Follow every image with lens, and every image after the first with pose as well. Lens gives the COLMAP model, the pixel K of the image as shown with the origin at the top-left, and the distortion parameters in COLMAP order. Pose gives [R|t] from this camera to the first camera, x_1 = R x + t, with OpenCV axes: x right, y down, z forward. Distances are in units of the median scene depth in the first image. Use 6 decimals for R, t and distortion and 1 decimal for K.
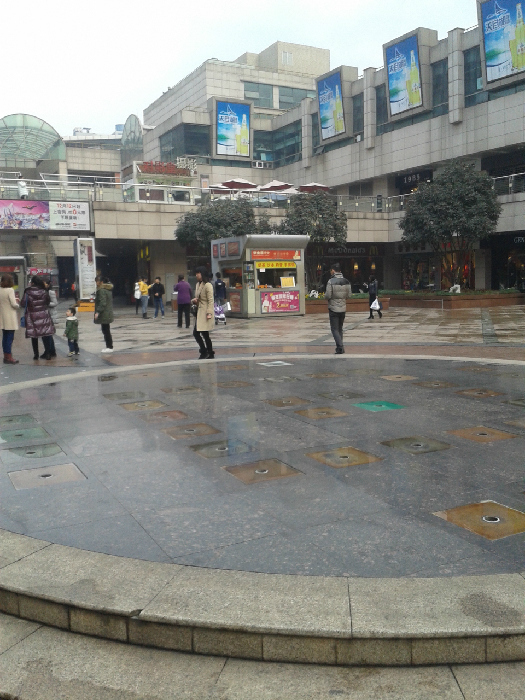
lens RADIAL K [[747.4, 0, 262.5], [0, 747.4, 350.0], [0, 0, 1]] dist [0.144716, -0.359755]
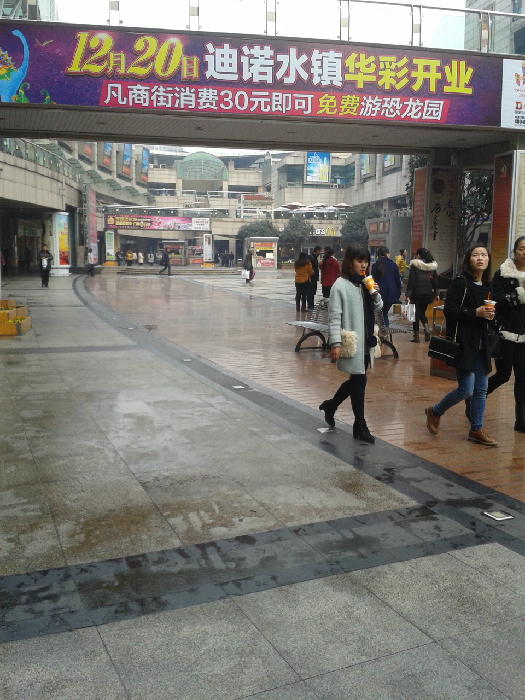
lens RADIAL K [[747.4, 0, 262.5], [0, 747.4, 350.0], [0, 0, 1]] dist [0.144716, -0.359755]
pose [[0.960513, 0.072843, -0.268530, 0.340880], [-0.064266, 0.997106, 0.040608, 0.061266], [0.270710, -0.021747, 0.962415, -0.702250]]
